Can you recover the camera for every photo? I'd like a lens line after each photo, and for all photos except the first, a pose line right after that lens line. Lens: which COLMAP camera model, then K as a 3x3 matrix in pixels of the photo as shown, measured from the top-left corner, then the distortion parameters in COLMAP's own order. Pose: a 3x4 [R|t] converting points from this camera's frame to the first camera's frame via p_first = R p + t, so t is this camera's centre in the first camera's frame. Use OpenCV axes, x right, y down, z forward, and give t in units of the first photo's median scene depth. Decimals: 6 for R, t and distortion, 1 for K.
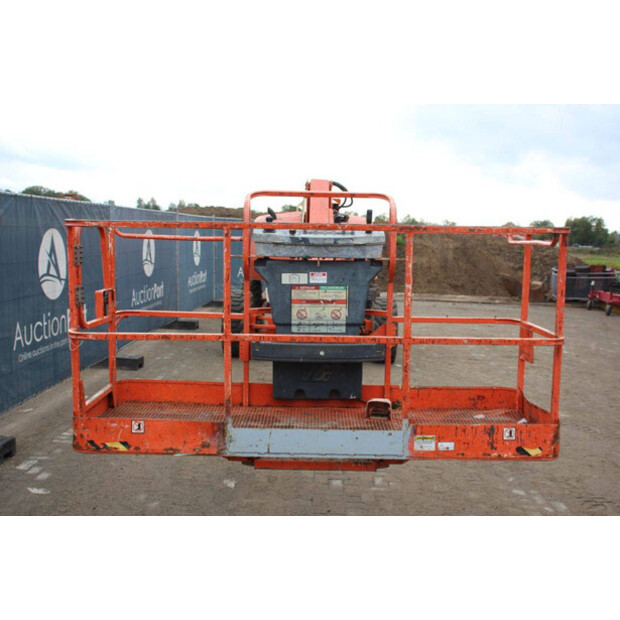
lens RADIAL K [[698.4, 0, 311.7], [0, 698.4, 320.0], [0, 0, 1]] dist [-0.002515, 0.000000]
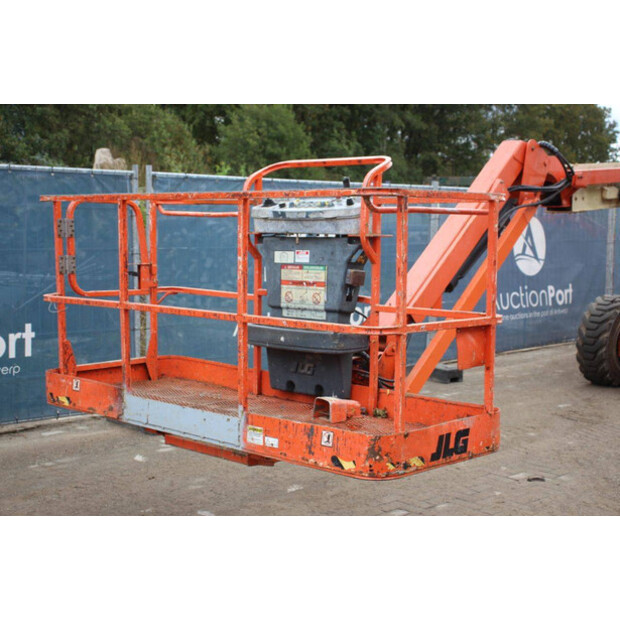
lens RADIAL K [[952.9, 0, 330.4], [0, 952.9, 315.3], [0, 0, 1]] dist [0.109739, 0.000000]
pose [[0.734144, 0.052793, -0.676938, 0.865234], [-0.078708, 0.996869, -0.007615, 0.020996], [0.674416, 0.058871, 0.736001, 0.131994]]
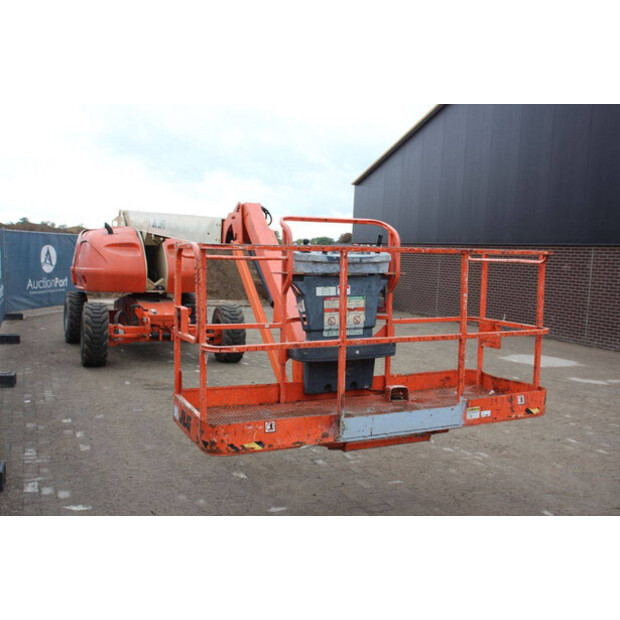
lens RADIAL K [[637.9, 0, 303.6], [0, 637.9, 316.1], [0, 0, 1]] dist [-0.048128, 0.000000]
pose [[0.909314, -0.045154, 0.413654, -0.510827], [0.049233, 0.998787, 0.000802, -0.019892], [-0.413189, 0.019636, 0.910434, 0.029032]]
